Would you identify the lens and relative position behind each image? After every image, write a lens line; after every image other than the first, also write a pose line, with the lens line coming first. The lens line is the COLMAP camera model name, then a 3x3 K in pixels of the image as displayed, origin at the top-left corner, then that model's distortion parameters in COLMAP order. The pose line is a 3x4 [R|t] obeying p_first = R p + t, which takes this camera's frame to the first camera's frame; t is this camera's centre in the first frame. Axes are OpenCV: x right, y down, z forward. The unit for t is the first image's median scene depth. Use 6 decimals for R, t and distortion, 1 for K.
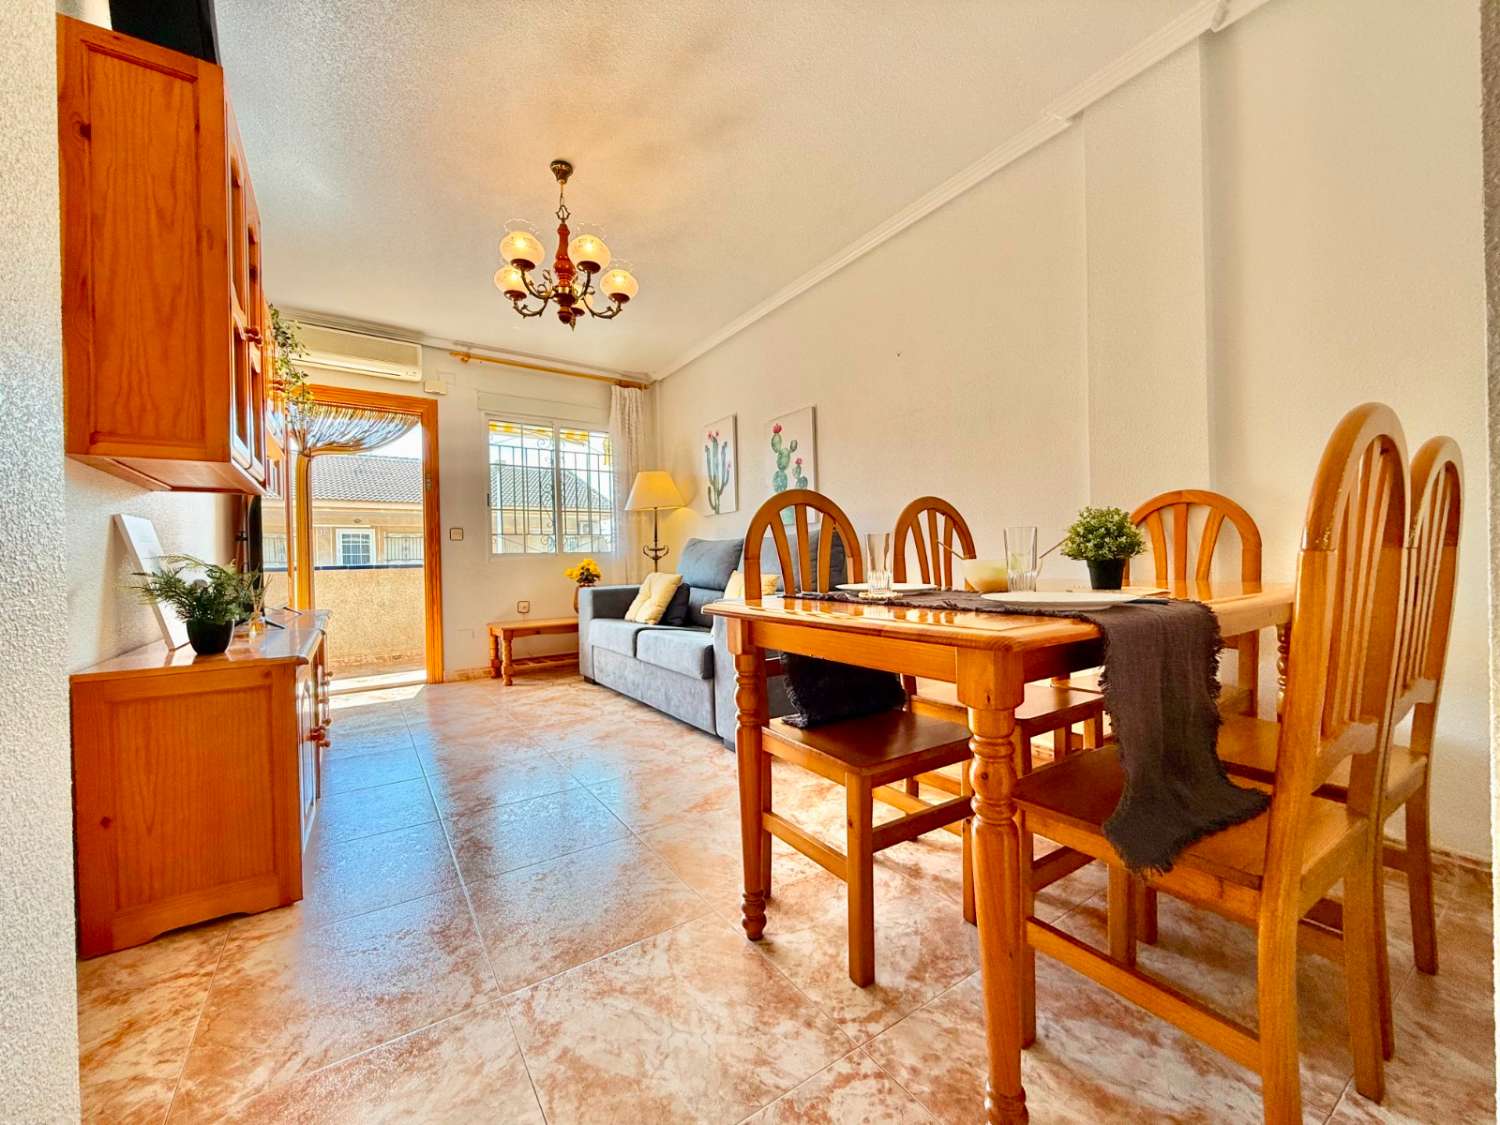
lens RADIAL K [[597.3, 0, 740.1], [0, 597.3, 561.0], [0, 0, 1]] dist [-0.001198, 0.000262]
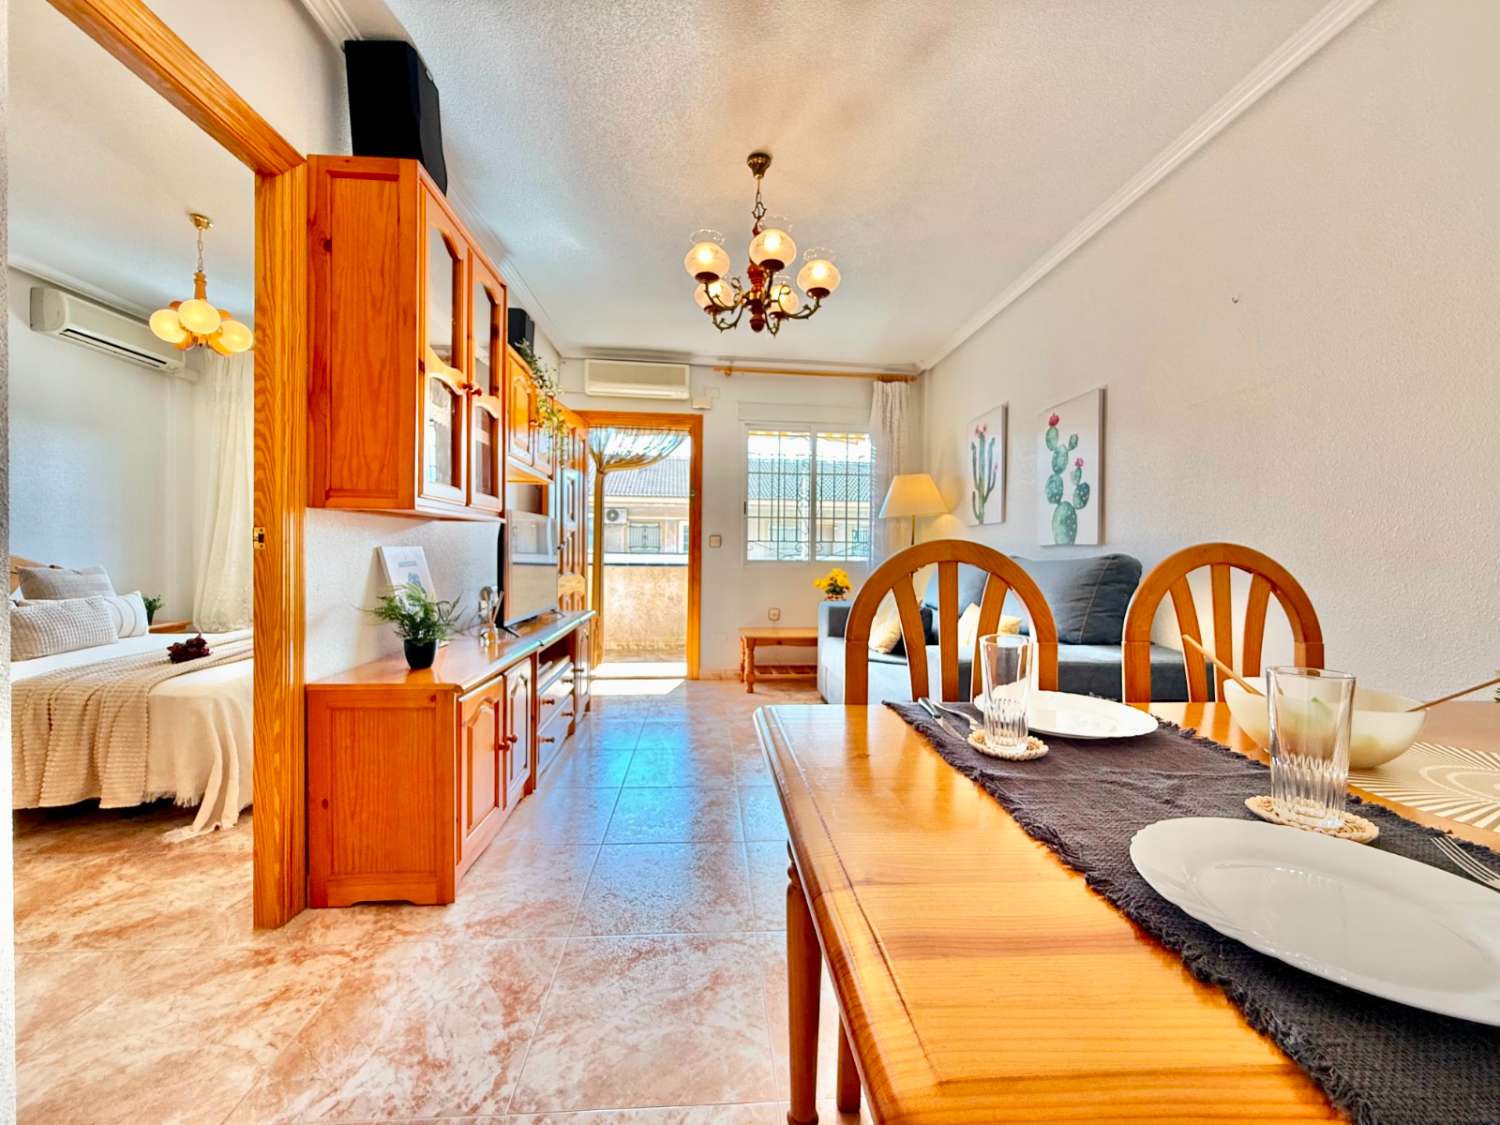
lens RADIAL K [[597.3, 0, 742.0], [0, 597.3, 561.5], [0, 0, 1]] dist [-0.001198, 0.000262]
pose [[0.869177, 0.041917, -0.492721, 0.100748], [-0.032688, 0.999092, 0.027332, -0.045724], [0.493419, -0.007651, 0.869758, 0.122406]]
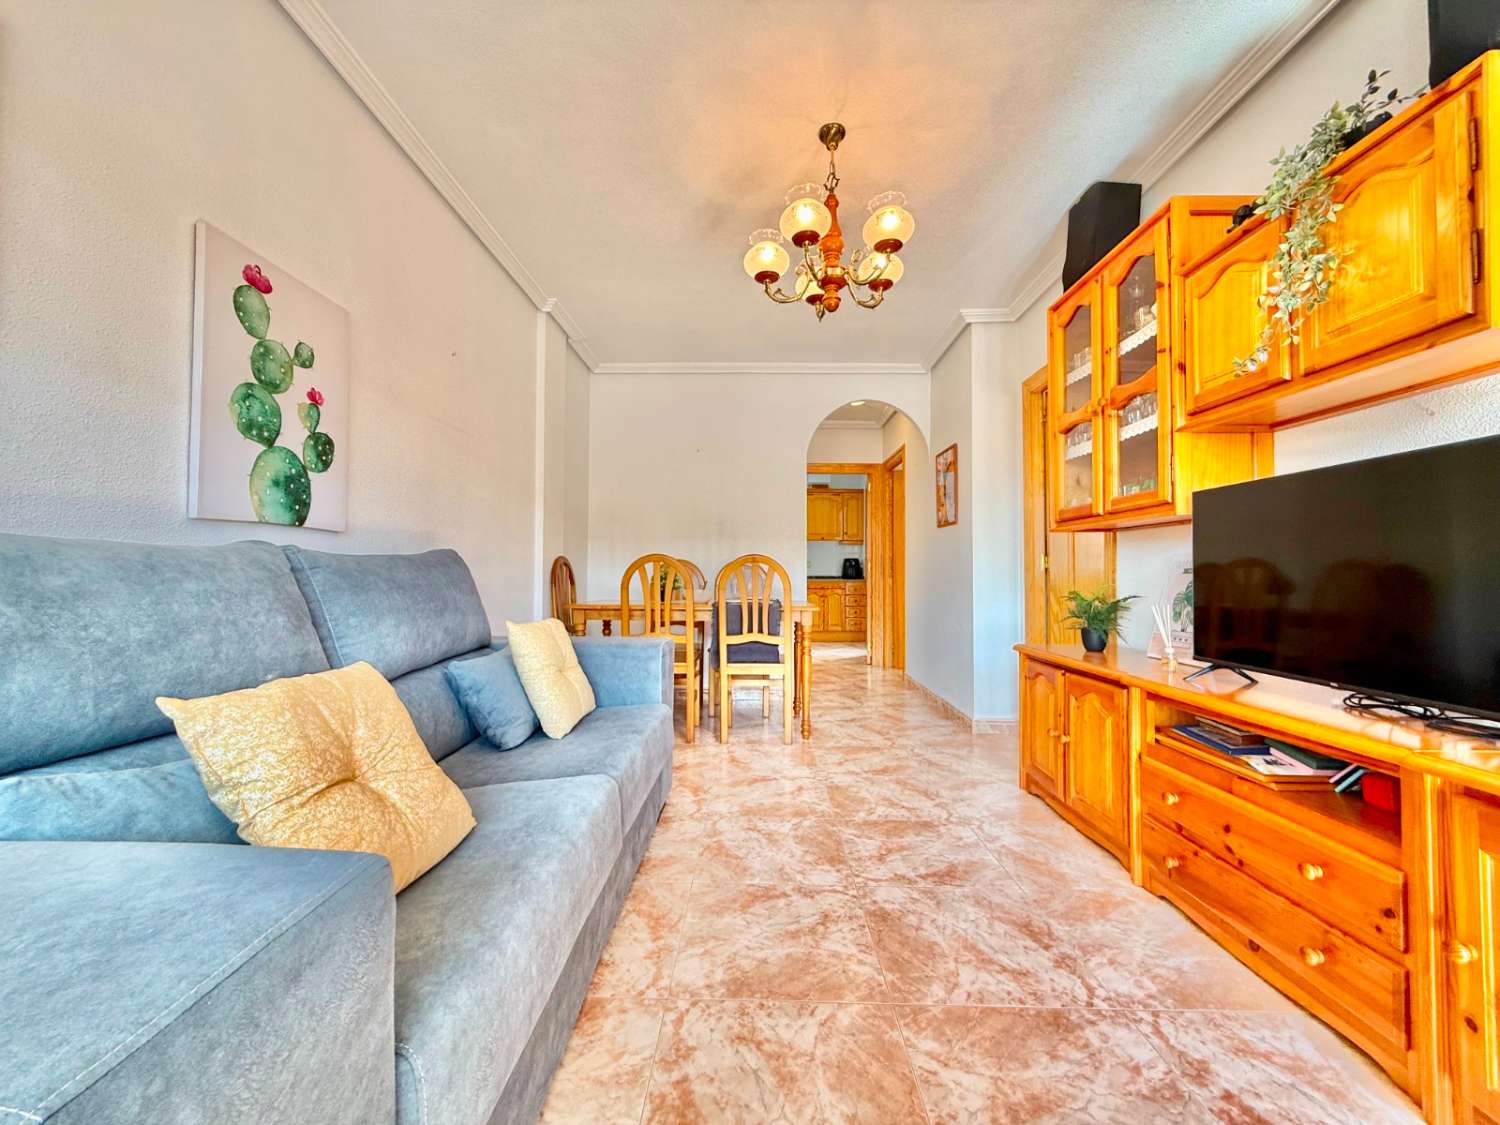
lens RADIAL K [[597.3, 0, 745.8], [0, 597.3, 561.3], [0, 0, 1]] dist [-0.001198, 0.000262]
pose [[-0.827928, 0.030803, 0.559987, -0.427183], [0.017164, 0.999415, -0.029597, -0.015818], [-0.560571, -0.014892, -0.827972, 1.151358]]
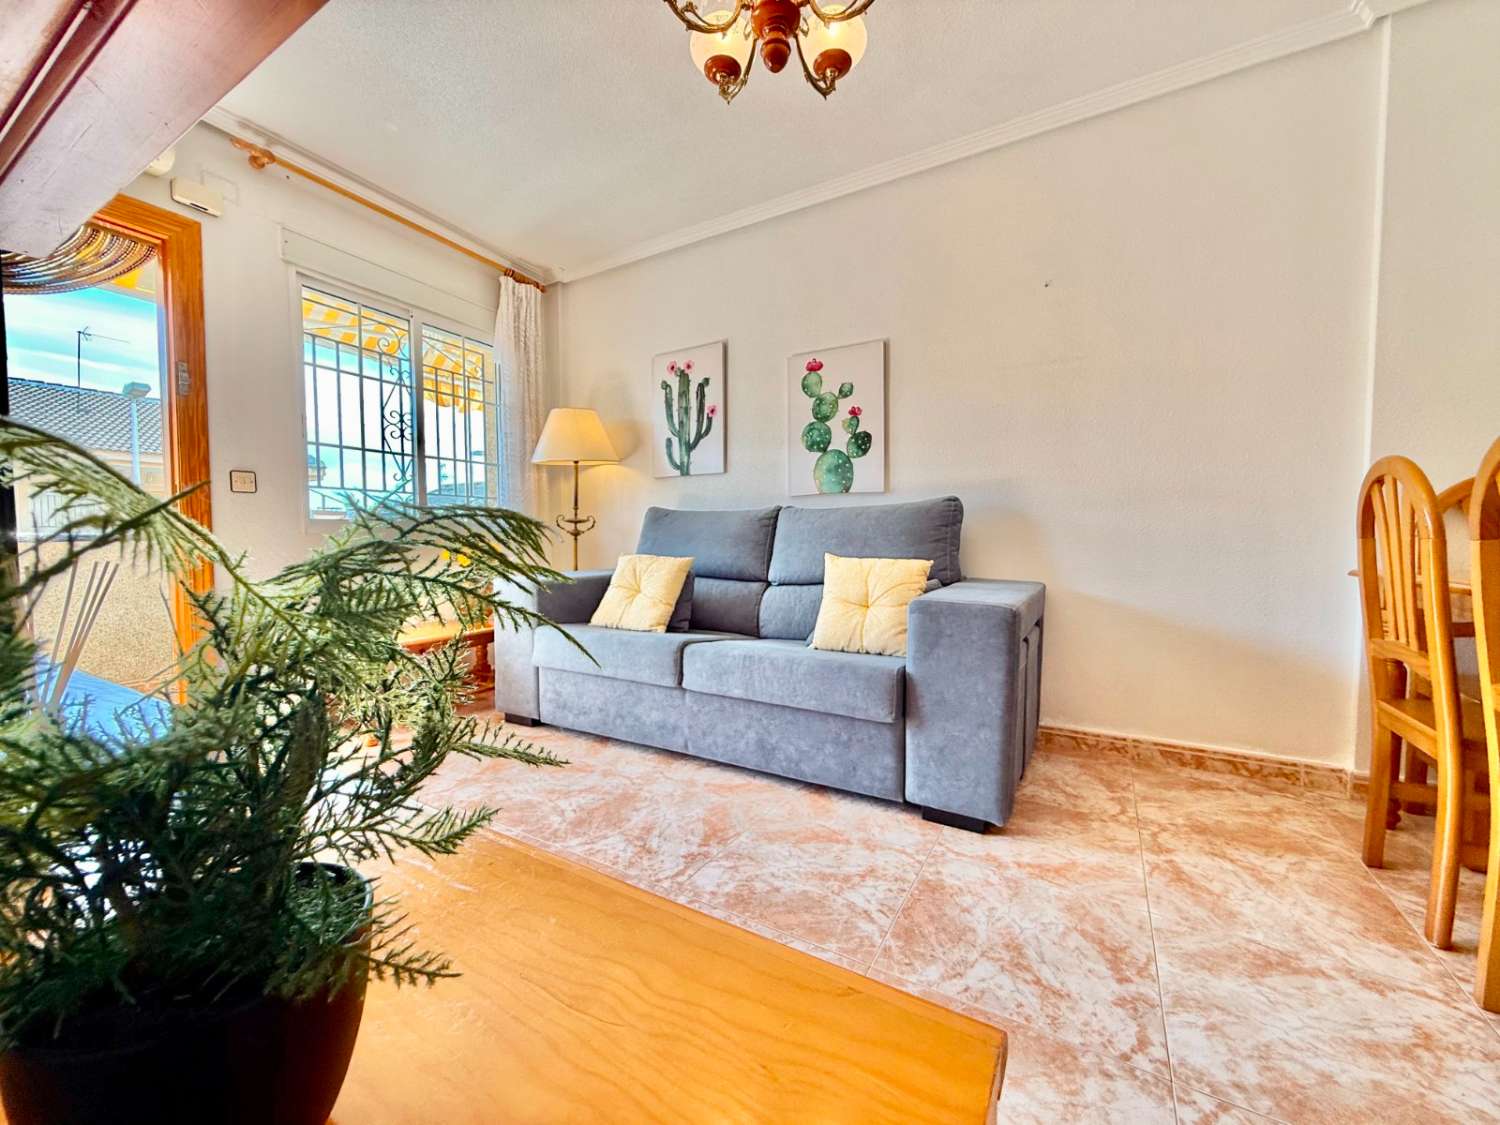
lens RADIAL K [[597.3, 0, 745.4], [0, 597.3, 559.0], [0, 0, 1]] dist [-0.001198, 0.000262]
pose [[0.895837, 0.000704, 0.444383, -0.355318], [-0.013643, 0.999571, 0.025920, 0.005475], [-0.444174, -0.029282, 0.895462, 0.354277]]
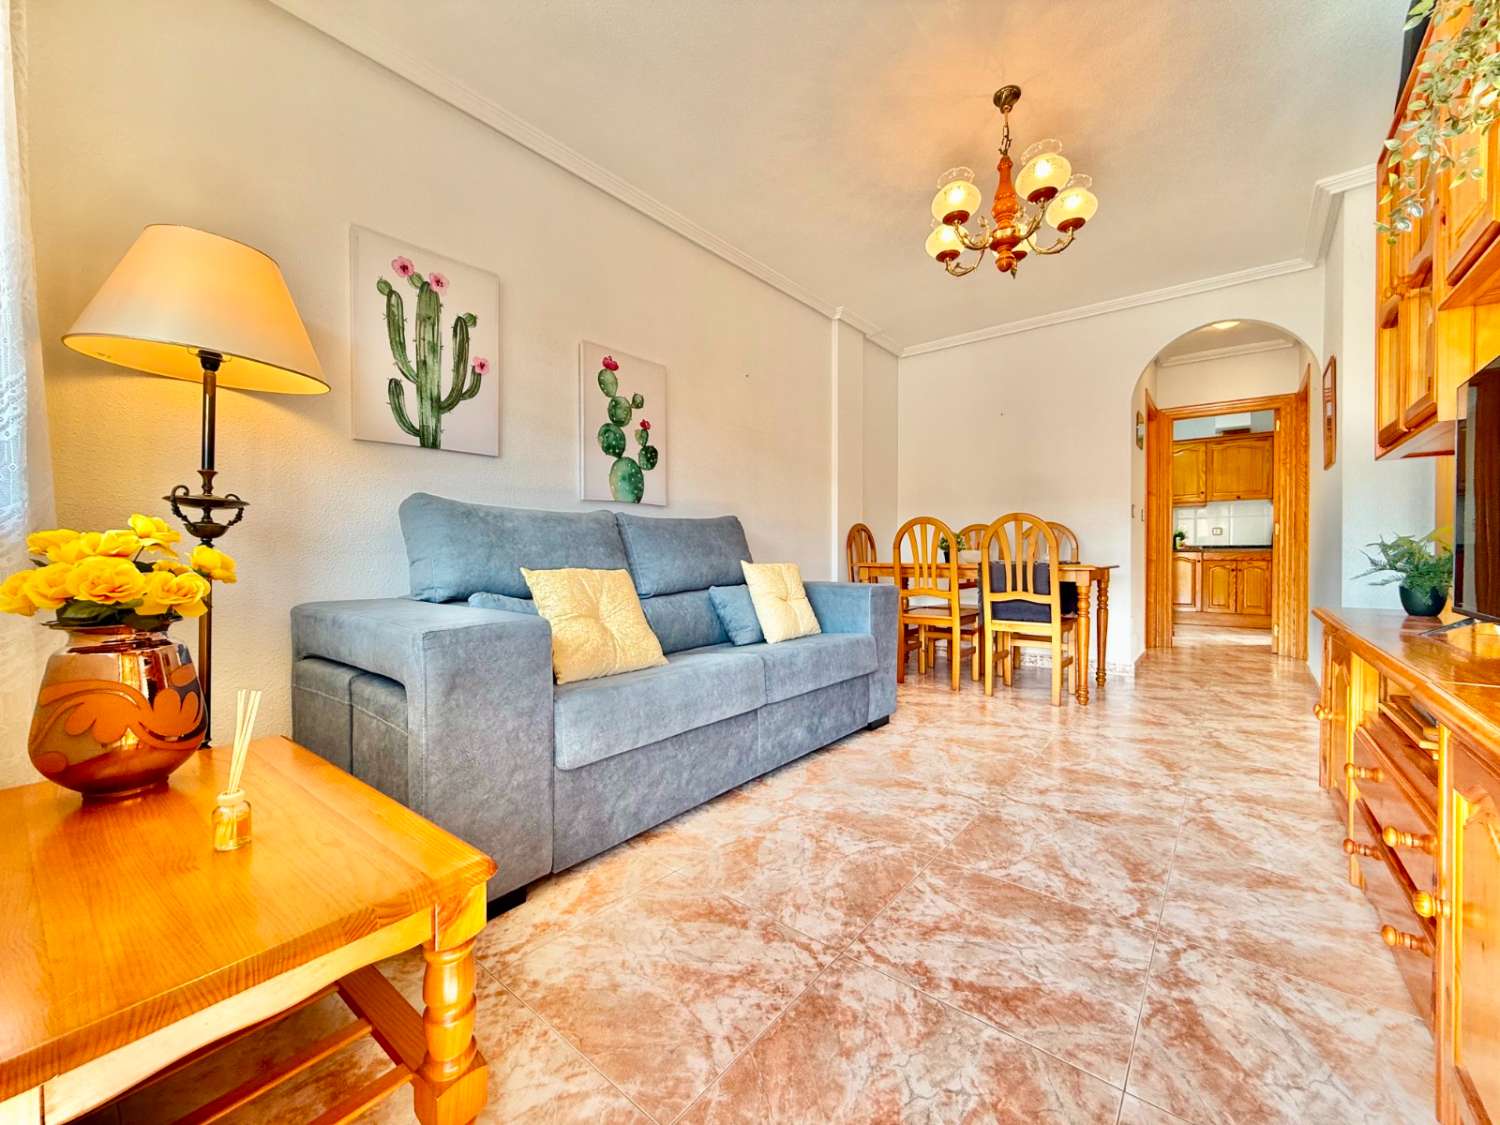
lens RADIAL K [[597.3, 0, 742.1], [0, 597.3, 561.5], [0, 0, 1]] dist [-0.001198, 0.000262]
pose [[-0.302345, 0.010481, 0.953141, -0.660310], [0.013217, 0.999890, -0.006802, 0.019827], [-0.953107, 0.010541, -0.302450, 1.074197]]
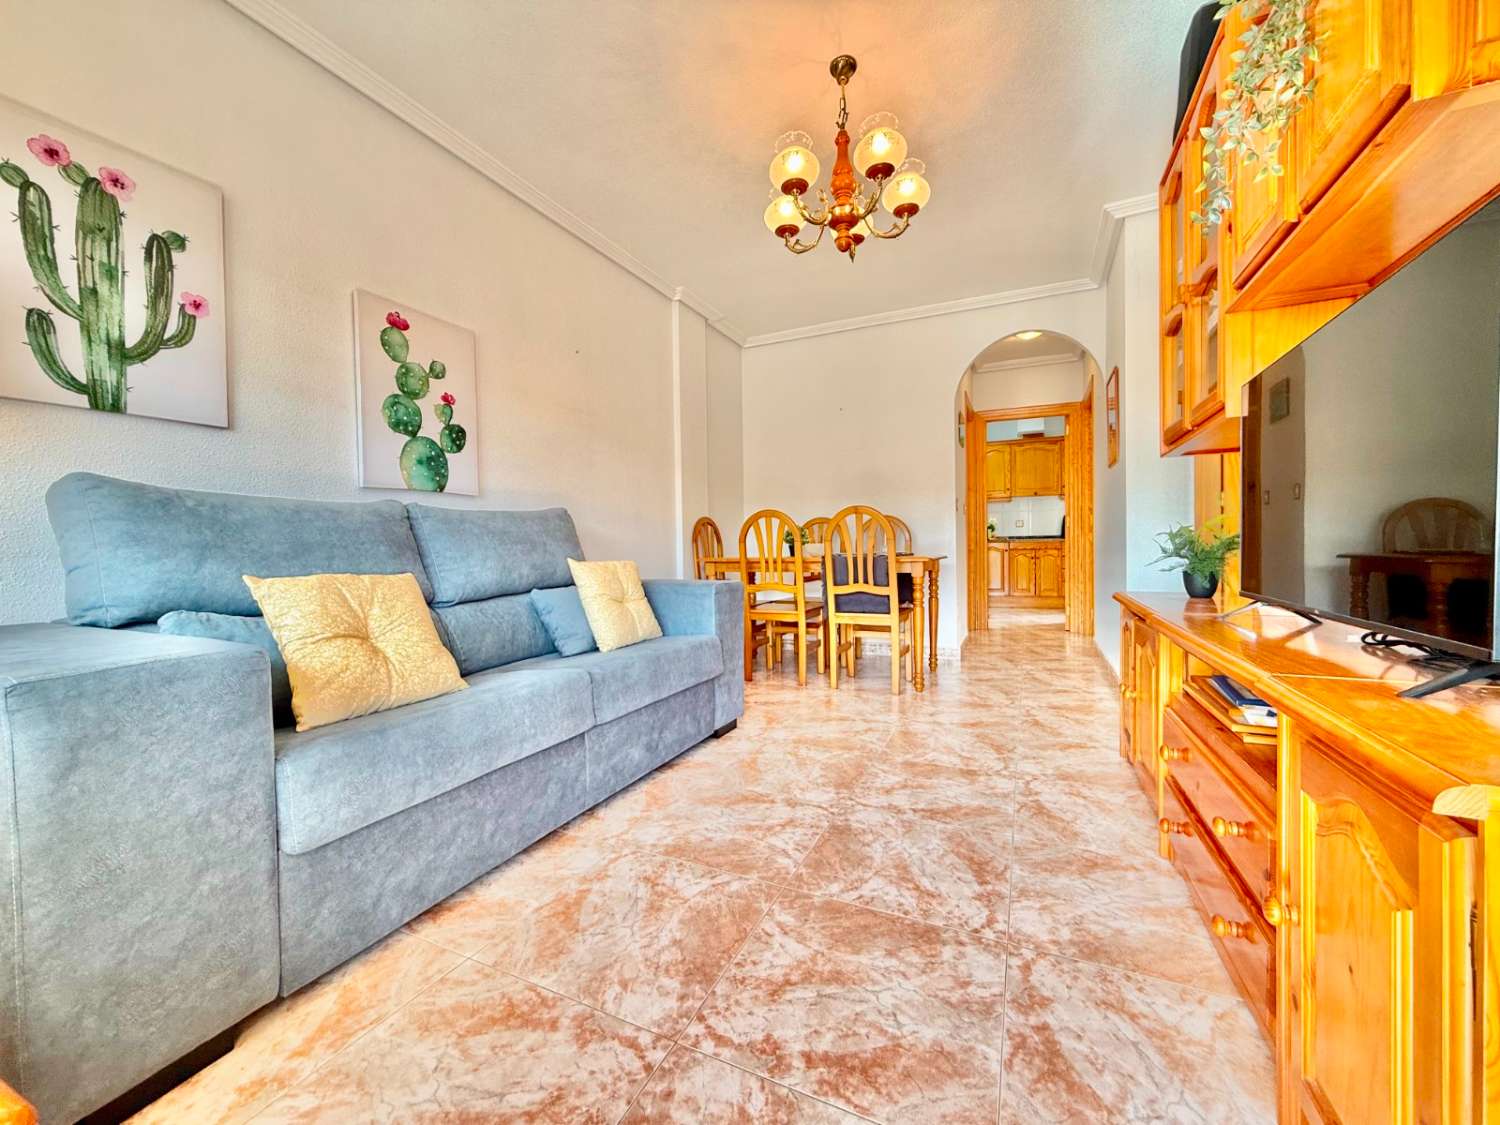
lens RADIAL K [[597.3, 0, 742.7], [0, 597.3, 562.0], [0, 0, 1]] dist [-0.001198, 0.000262]
pose [[-0.525818, 0.009824, 0.850540, -0.607527], [0.032385, 0.999440, 0.008477, 0.017952], [-0.849980, 0.032002, -0.525842, 1.033817]]
